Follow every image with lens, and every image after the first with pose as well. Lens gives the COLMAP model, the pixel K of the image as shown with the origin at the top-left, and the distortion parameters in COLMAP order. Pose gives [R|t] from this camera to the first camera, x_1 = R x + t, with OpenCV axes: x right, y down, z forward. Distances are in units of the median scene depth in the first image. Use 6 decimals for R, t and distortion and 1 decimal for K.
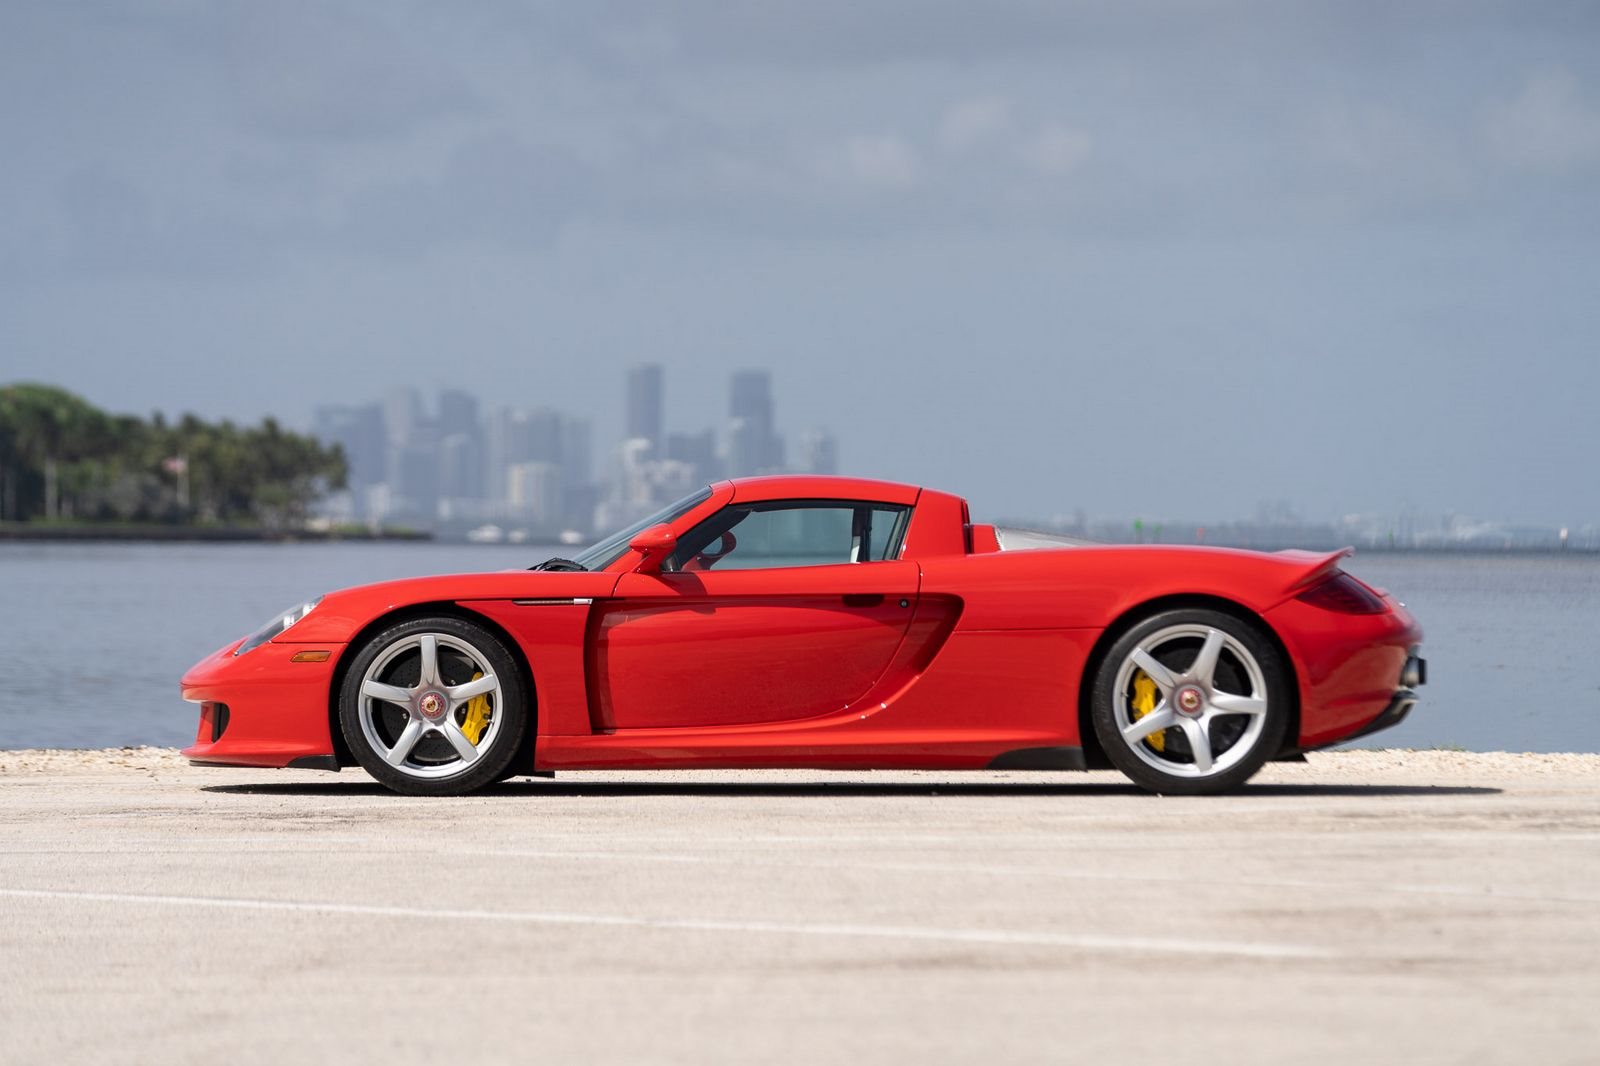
lens RADIAL K [[6937.7, 0, 799.4], [0, 6937.7, 533.7], [0, 0, 1]] dist [0.131524, 0.000000]
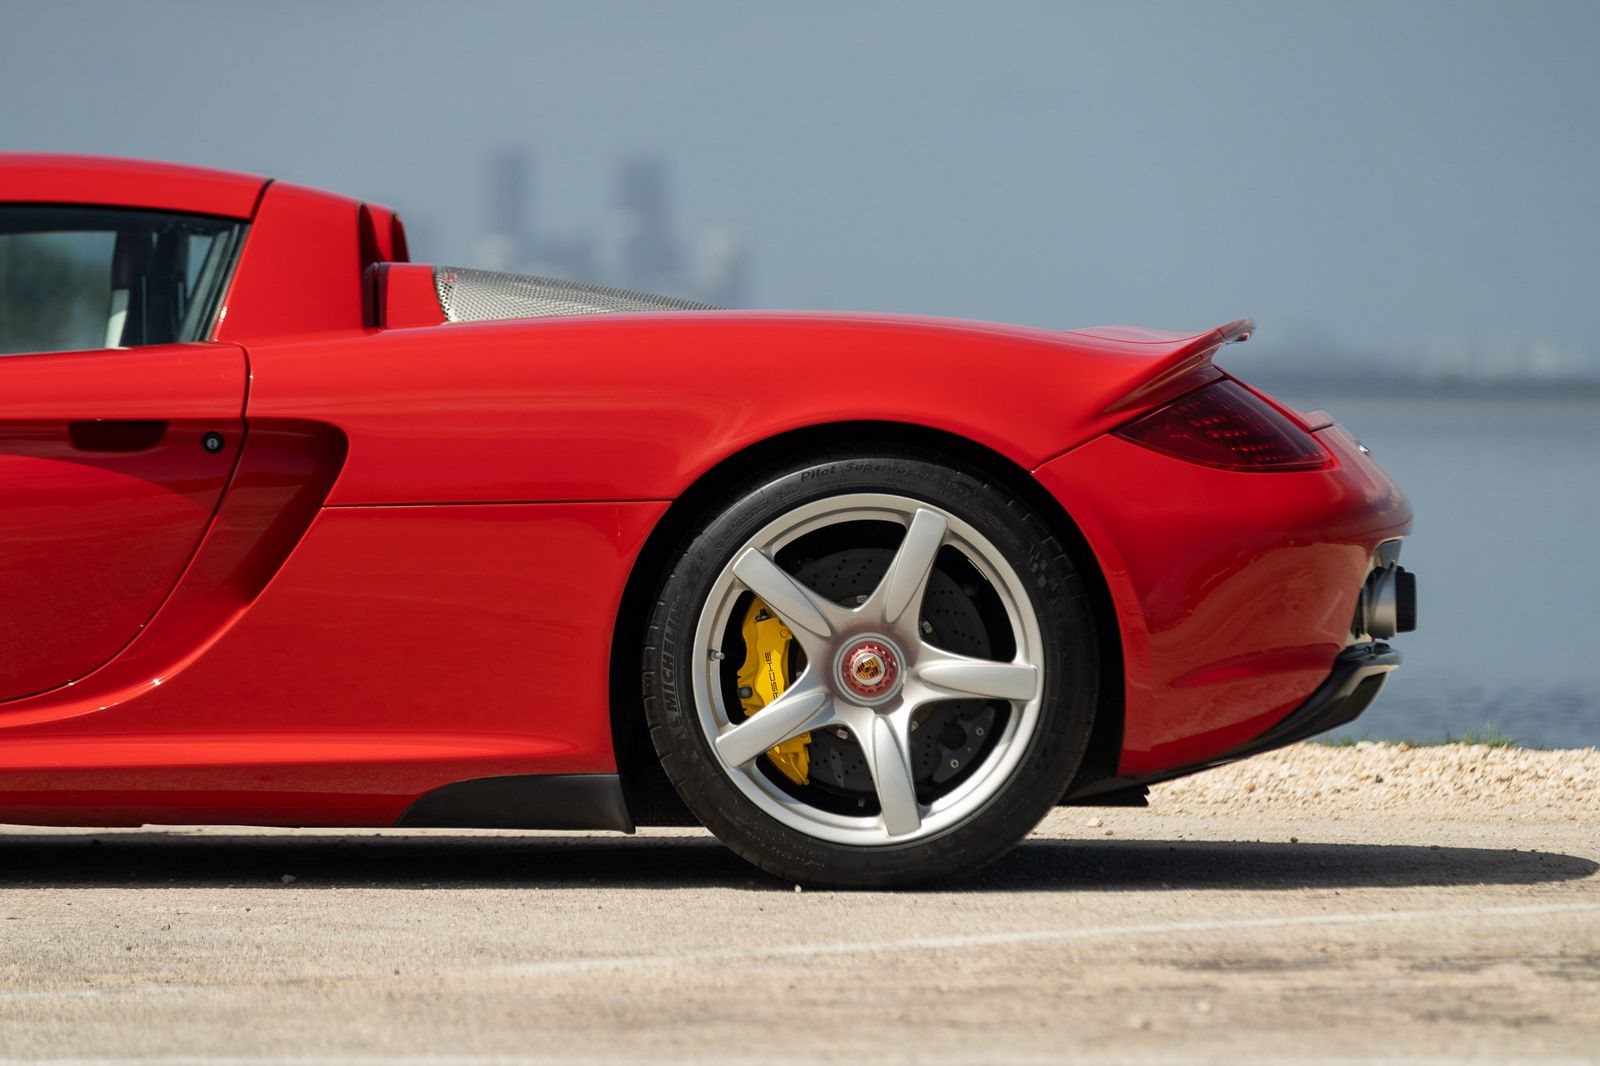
lens RADIAL K [[8254.0, 0, 800.4], [0, 8254.0, 533.2], [0, 0, 1]] dist [0.067597, 0.000000]
pose [[0.999981, 0.003730, 0.004836, 0.049490], [-0.003825, 0.999799, 0.019674, 0.005467], [-0.004761, -0.019692, 0.999795, 0.485199]]
